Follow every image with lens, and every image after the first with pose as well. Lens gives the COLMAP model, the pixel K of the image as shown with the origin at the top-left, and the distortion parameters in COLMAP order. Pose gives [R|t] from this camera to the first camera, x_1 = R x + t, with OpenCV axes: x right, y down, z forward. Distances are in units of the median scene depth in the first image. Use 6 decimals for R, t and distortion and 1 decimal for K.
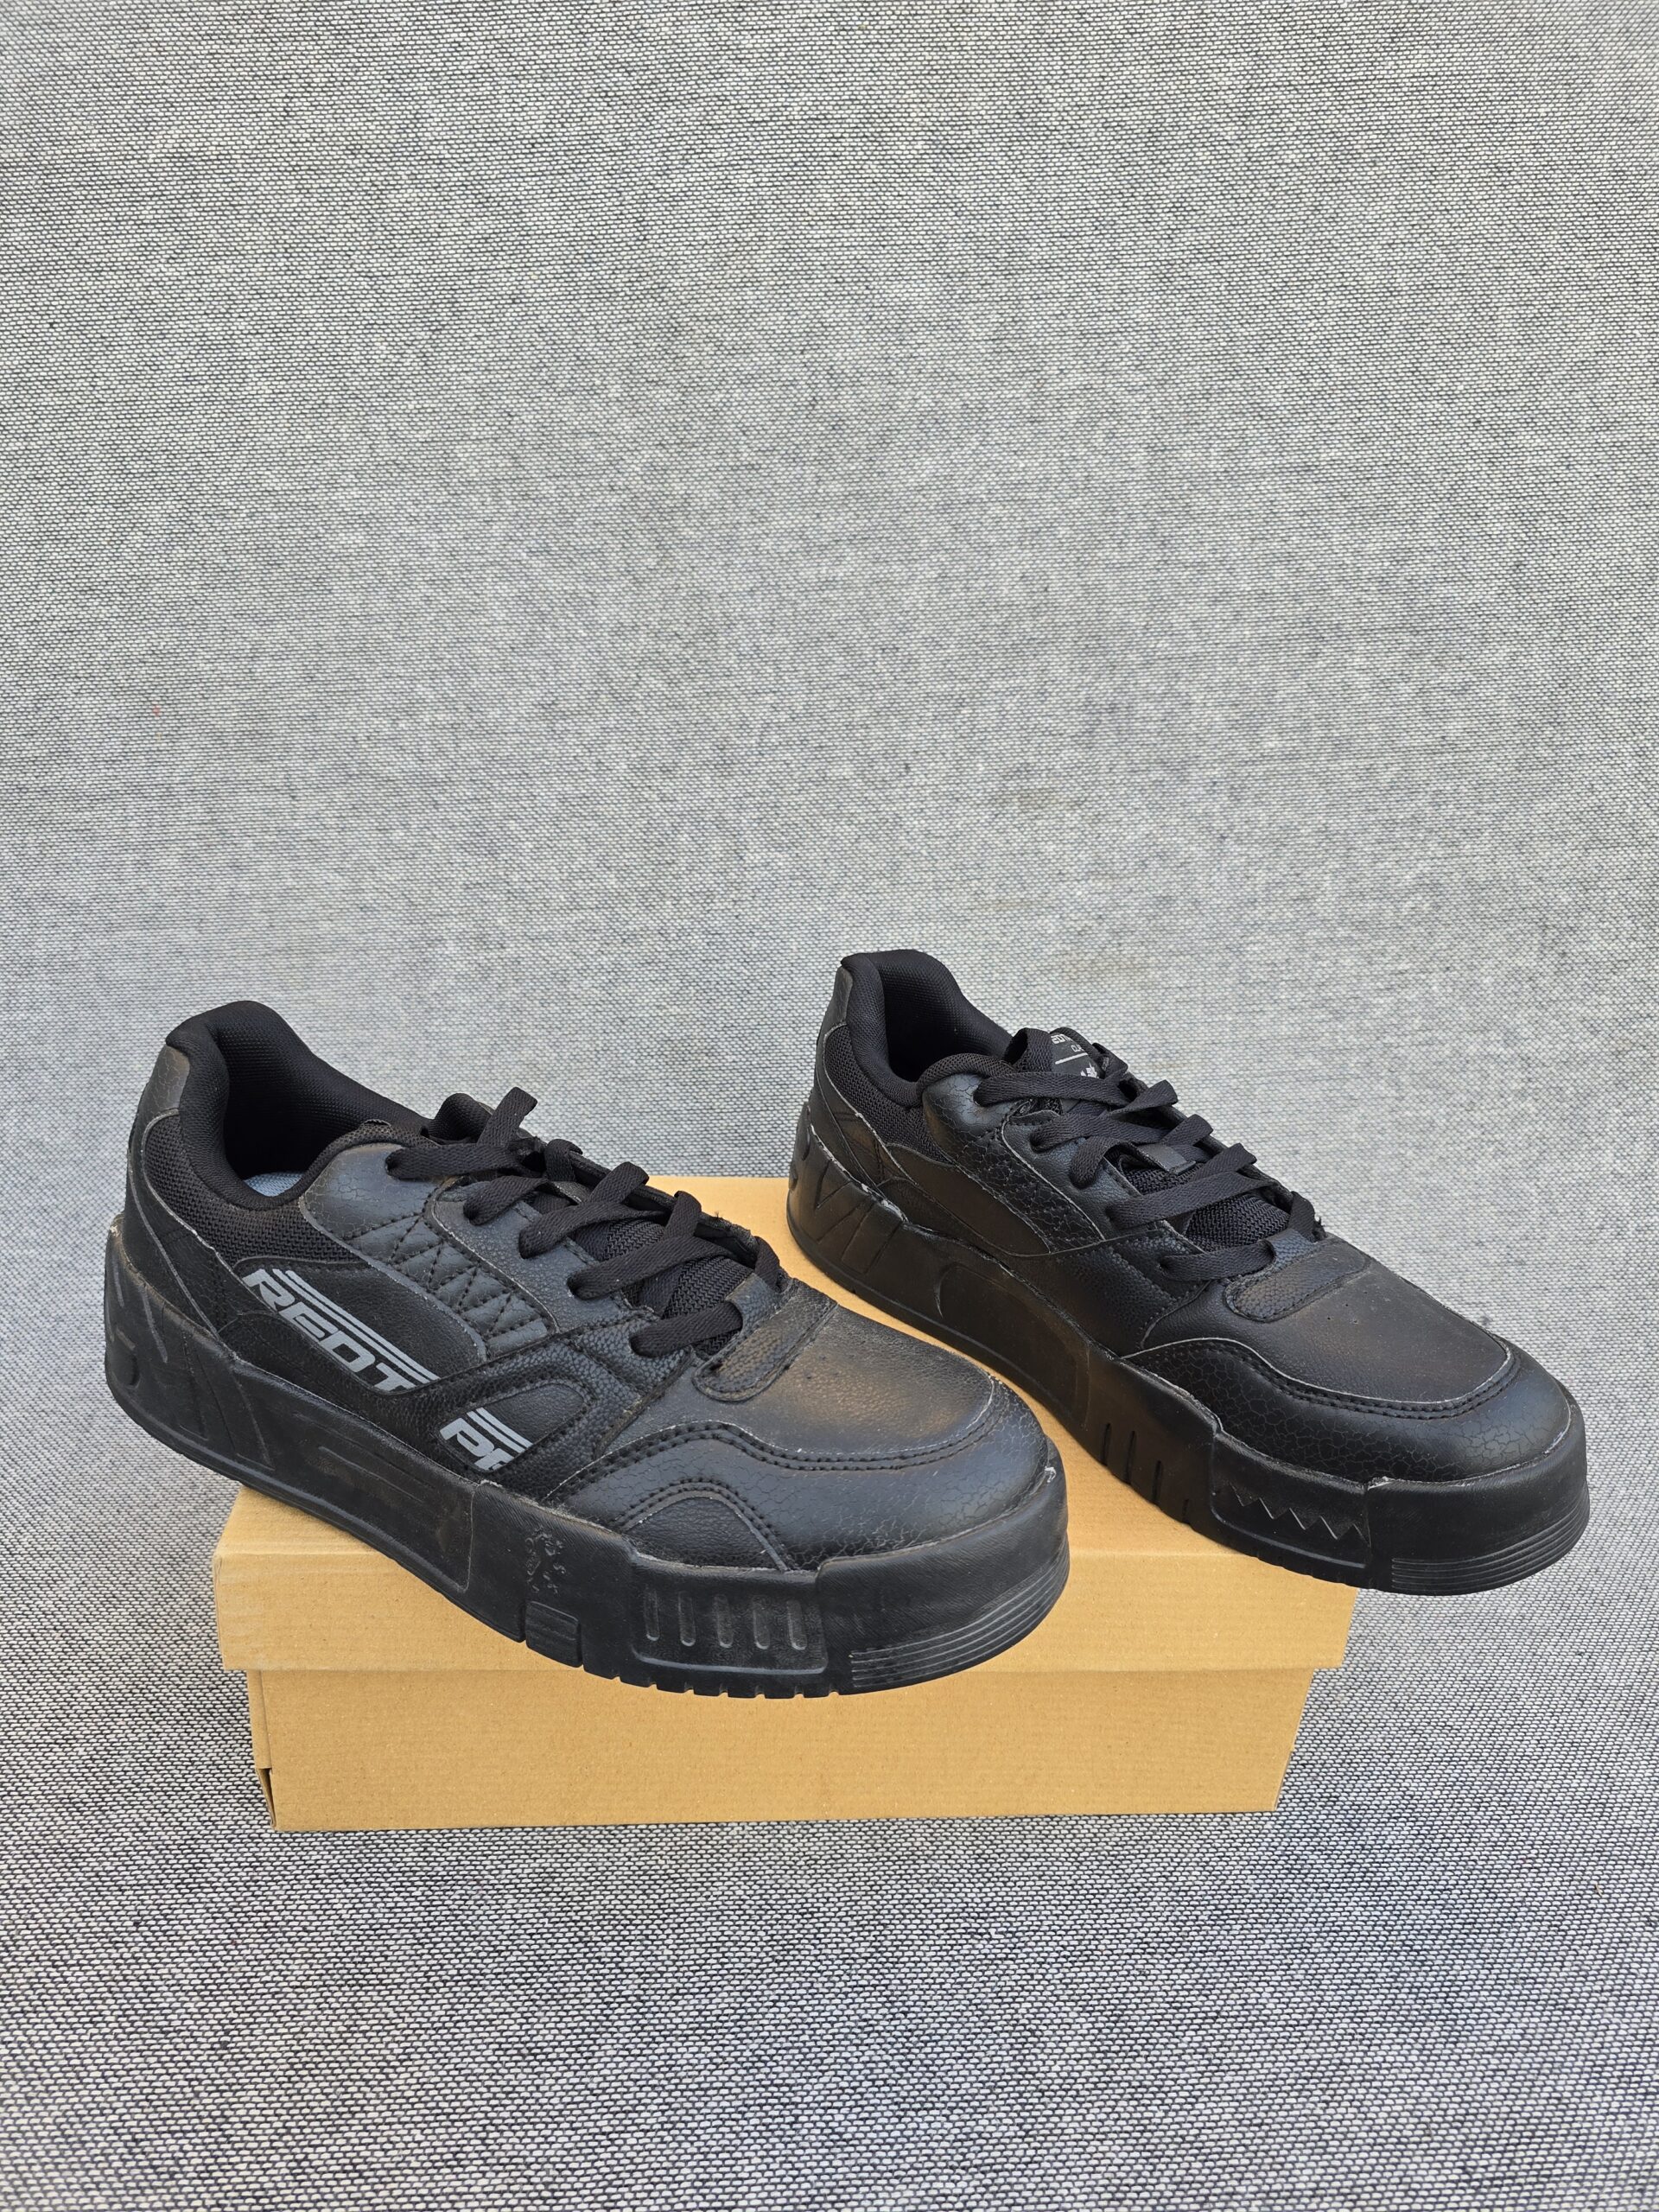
lens RADIAL K [[1502.4, 0, 817.5], [0, 1502.4, 1106.1], [0, 0, 1]] dist [0.041493, -0.044595]
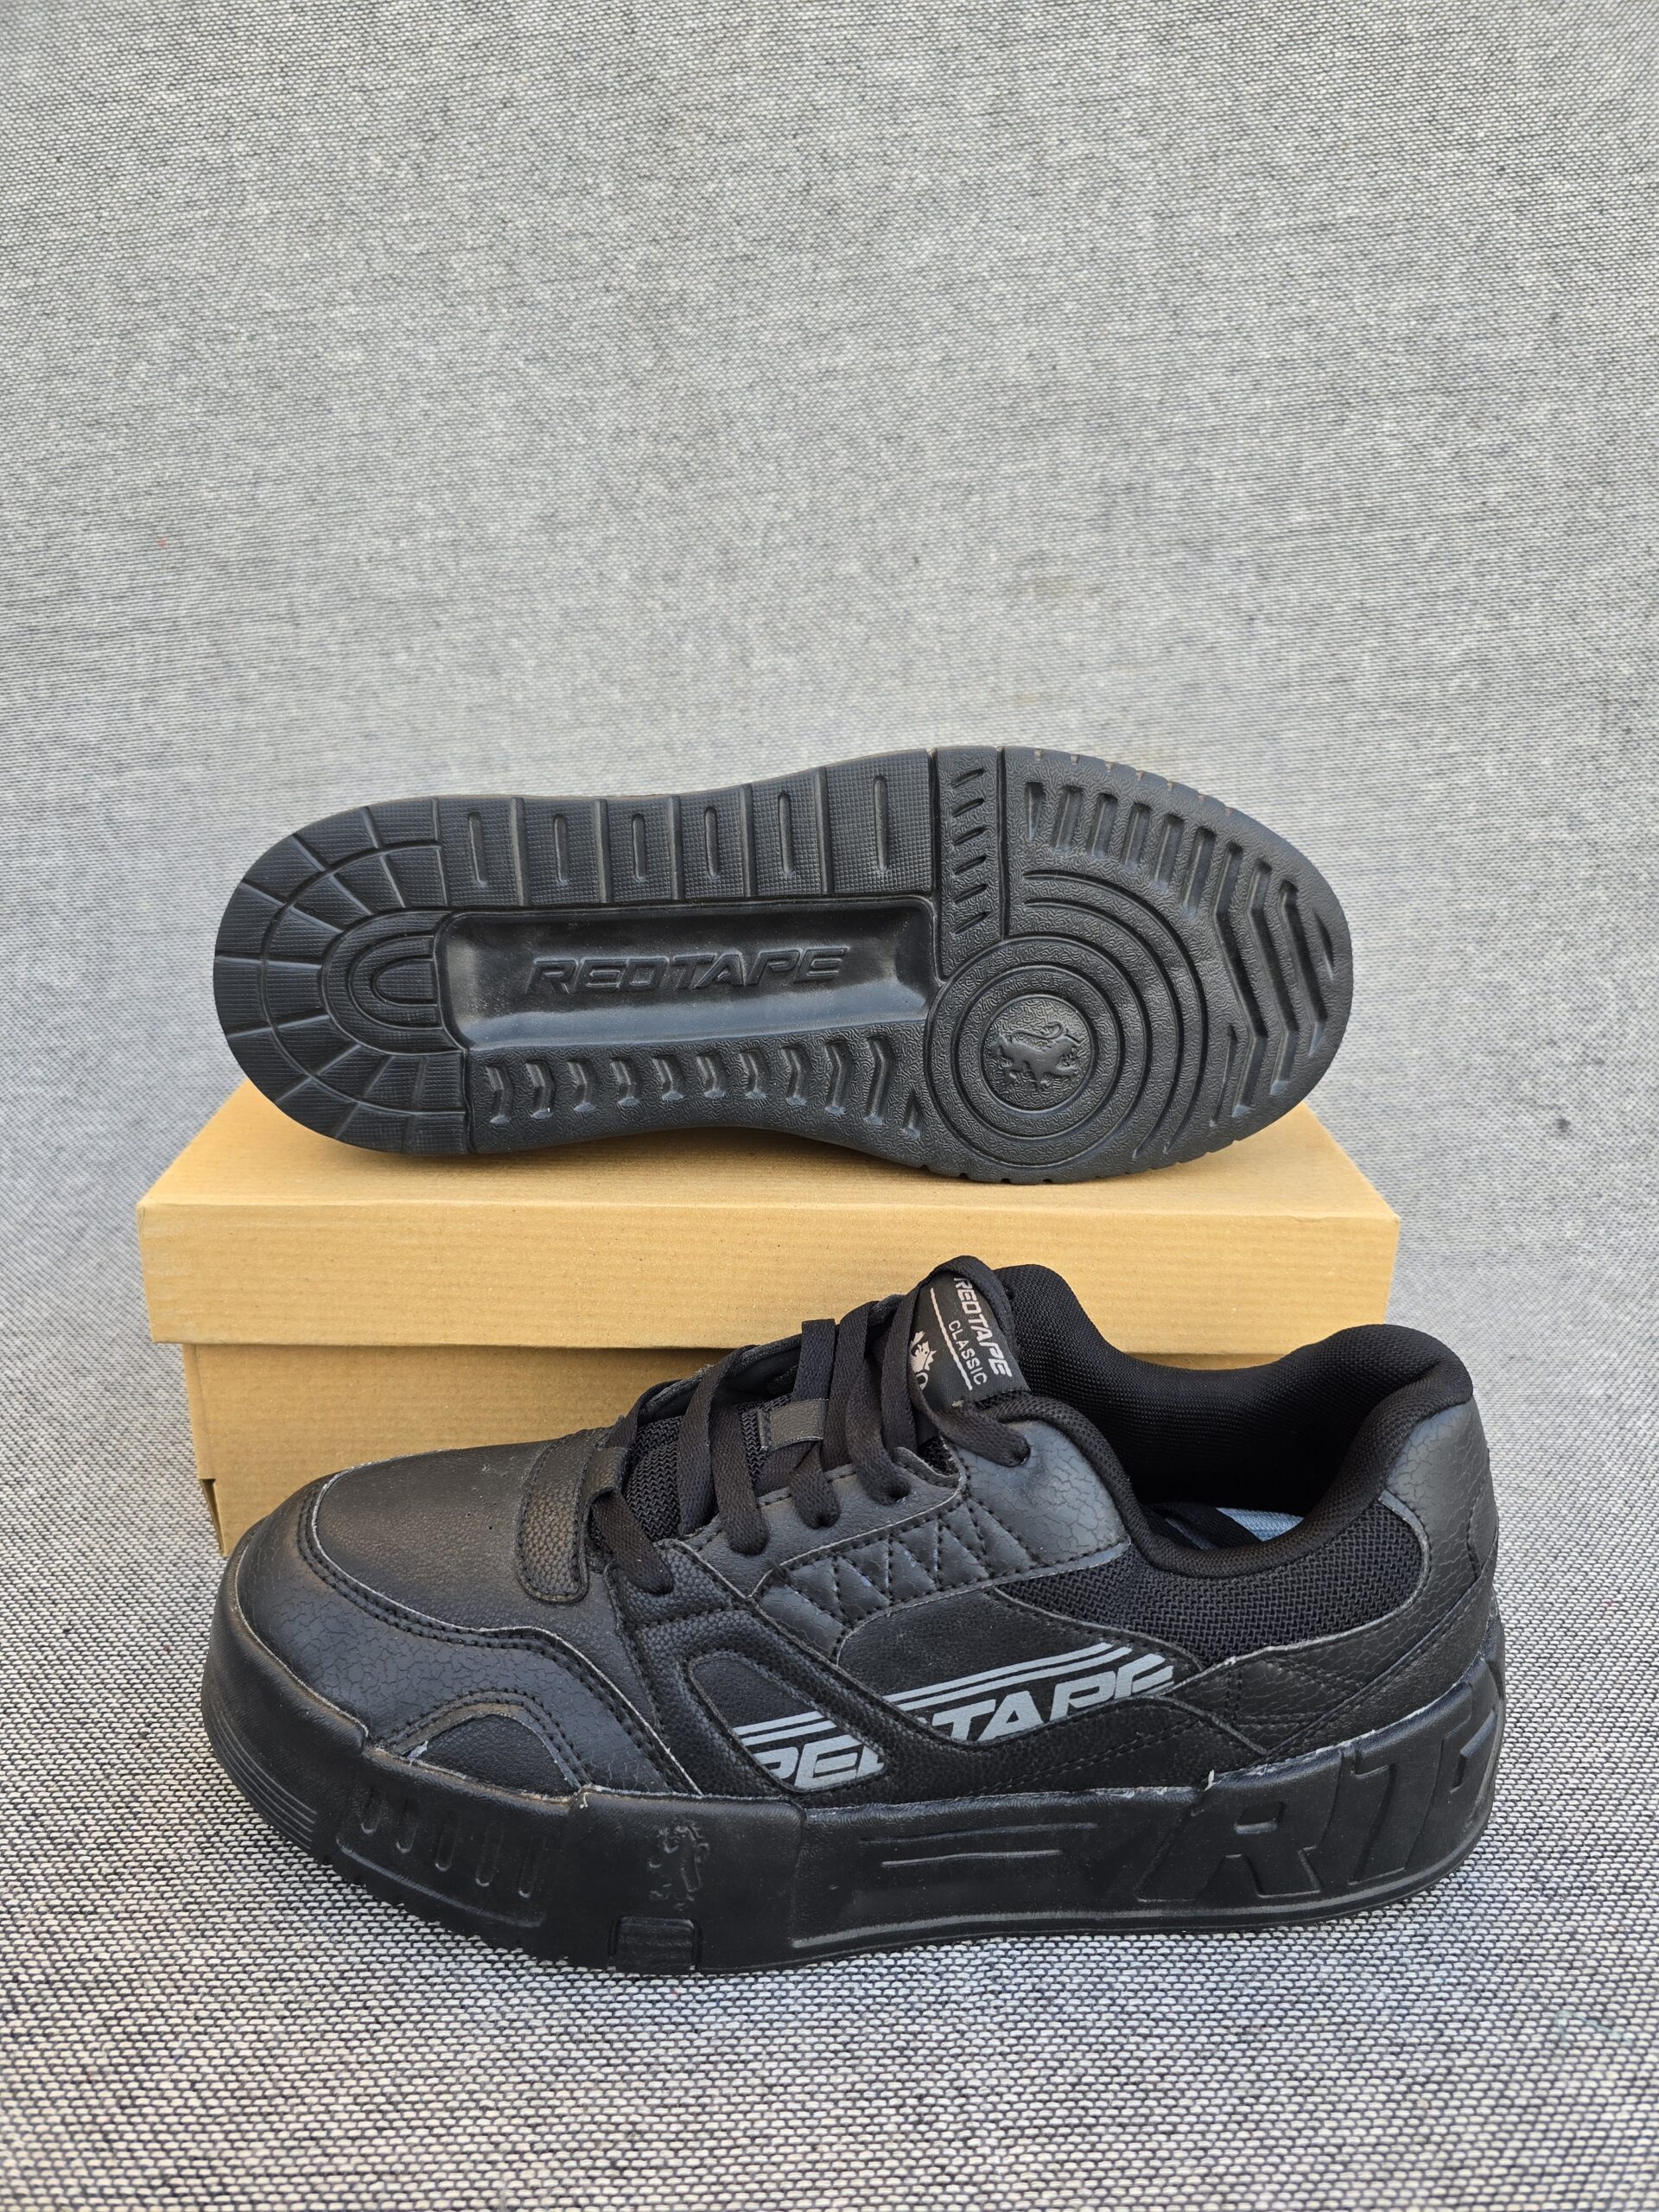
lens RADIAL K [[1508.9, 0, 822.0], [0, 1508.9, 1107.0], [0, 0, 1]] dist [0.038270, -0.039203]
pose [[0.997815, -0.024301, -0.061442, 0.052452], [0.020532, 0.997912, -0.061244, 0.188970], [0.062802, 0.059849, 0.996230, 0.052912]]
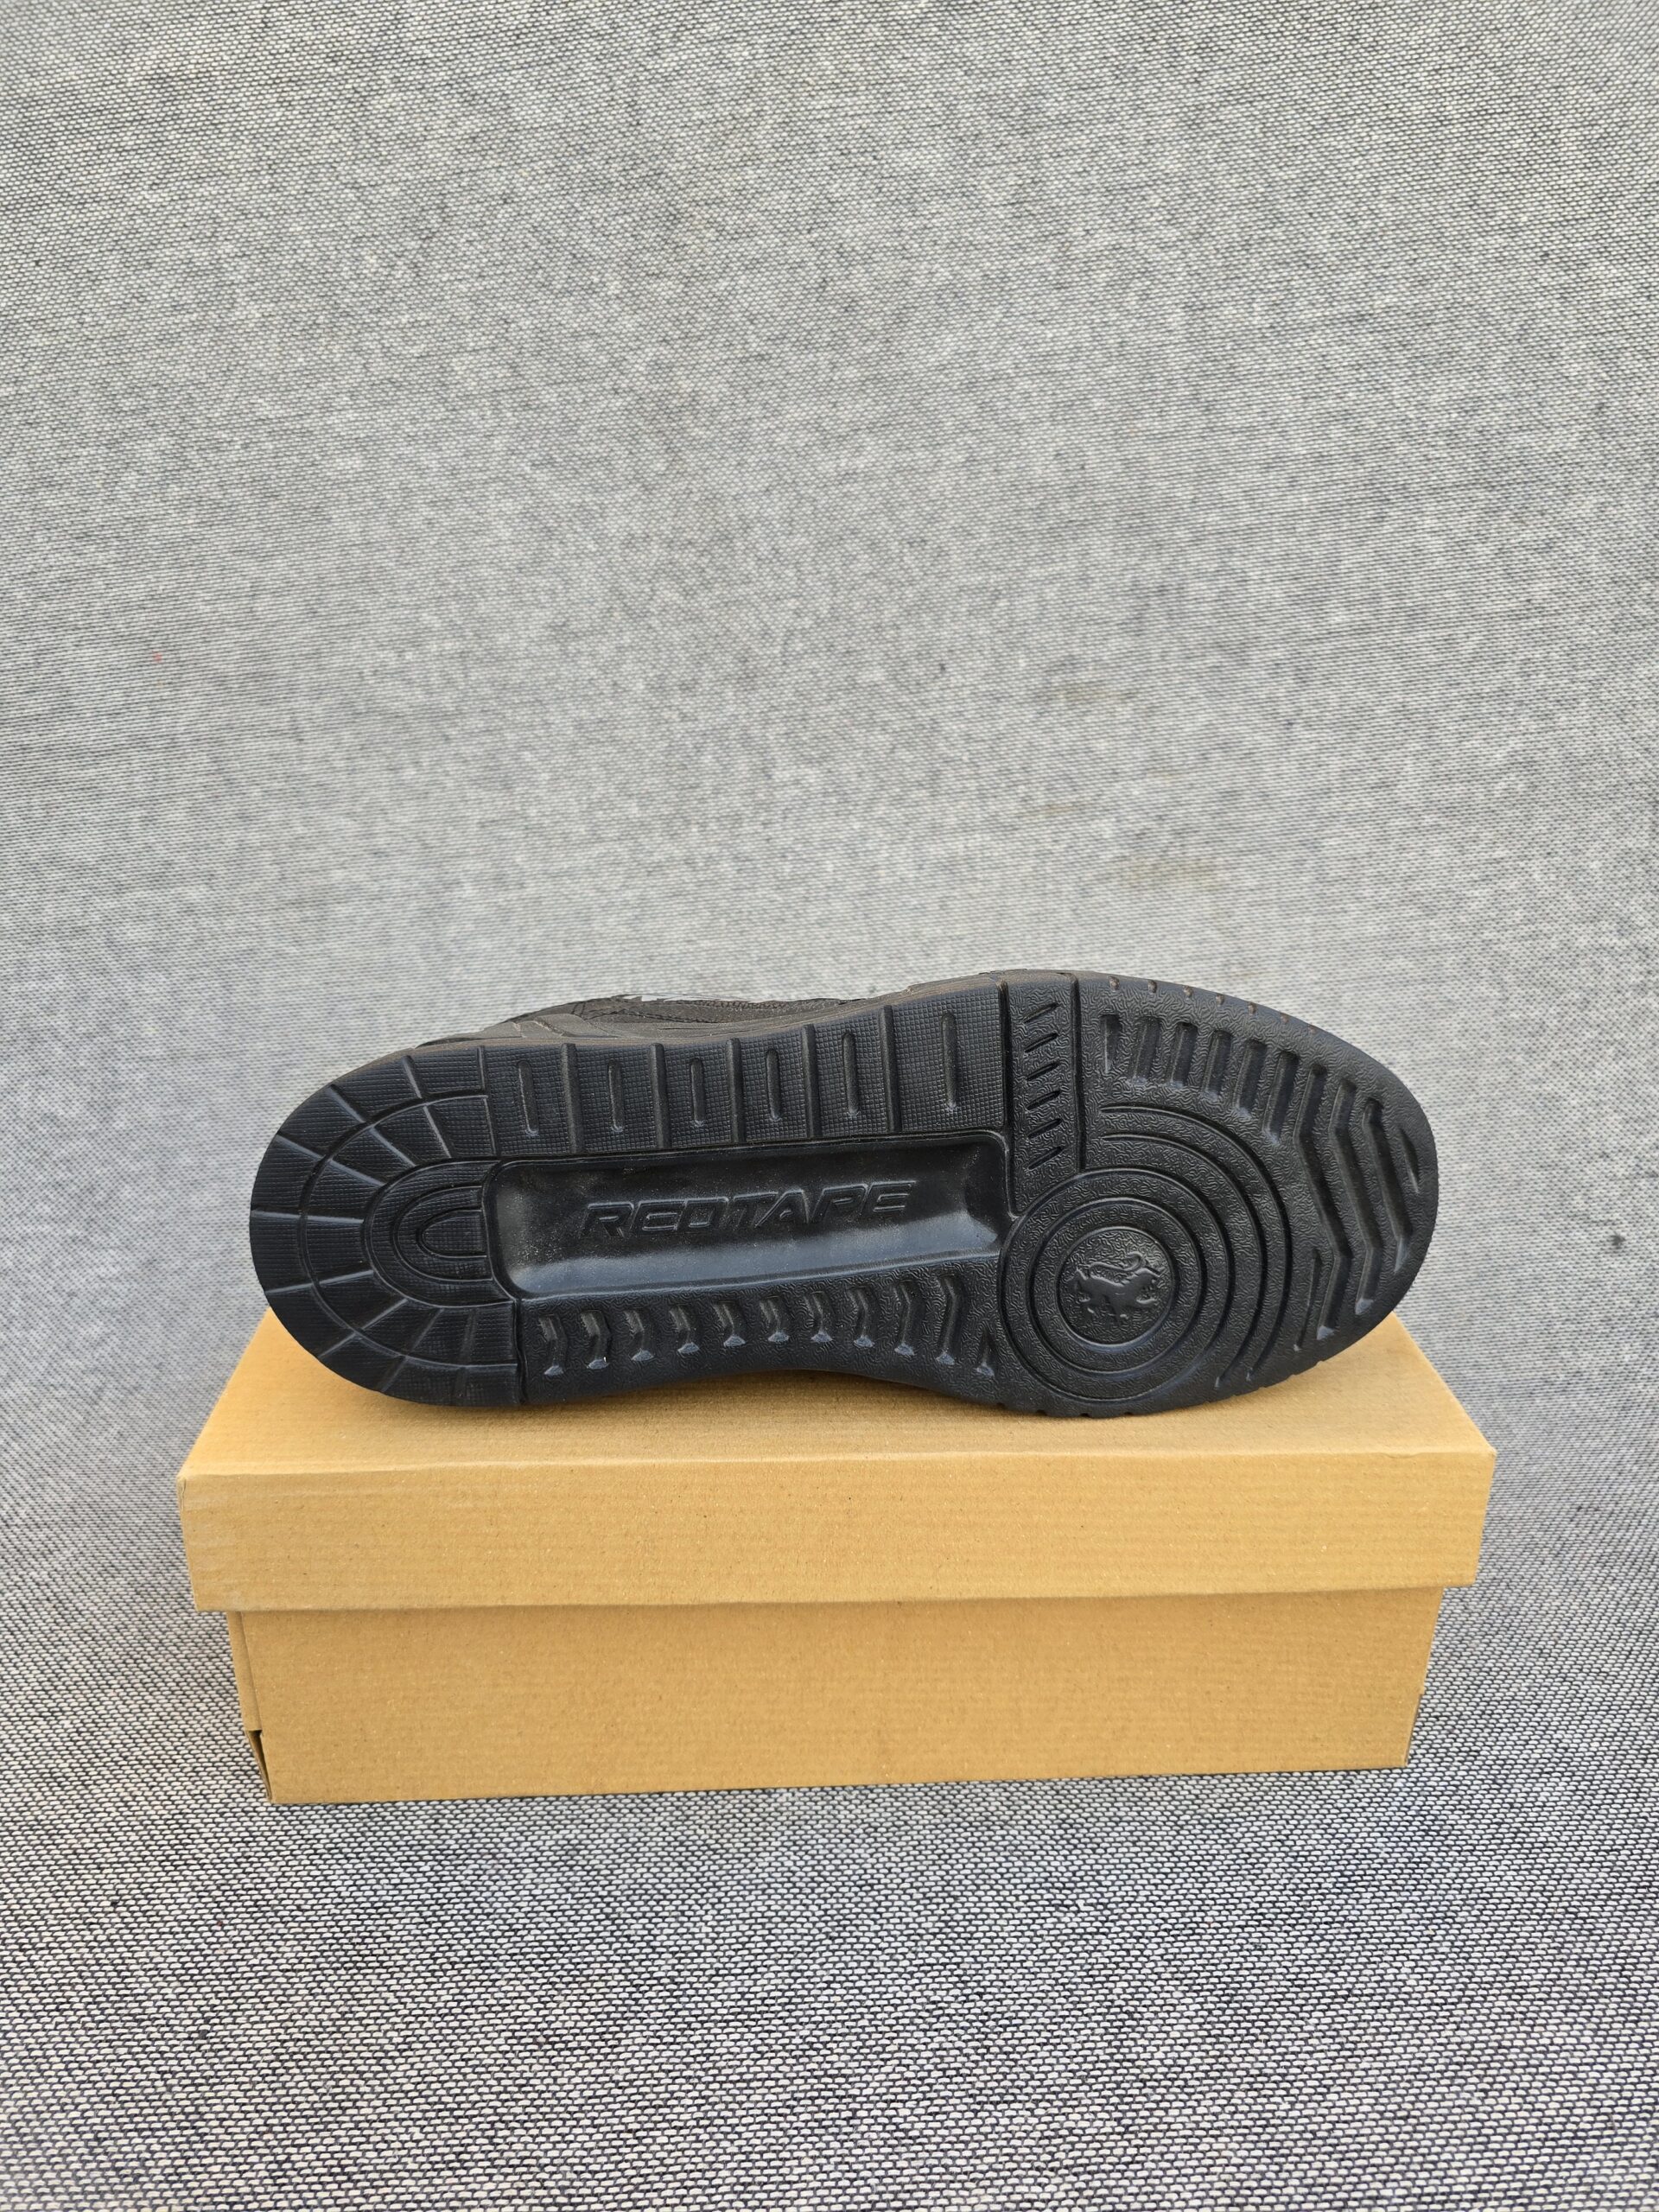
lens RADIAL K [[1509.4, 0, 818.2], [0, 1509.4, 1102.7], [0, 0, 1]] dist [0.038576, -0.042897]
pose [[0.997566, -0.043922, -0.054159, 0.022798], [0.041869, 0.998382, -0.038474, 0.079216], [0.055761, 0.036113, 0.997791, 0.073607]]
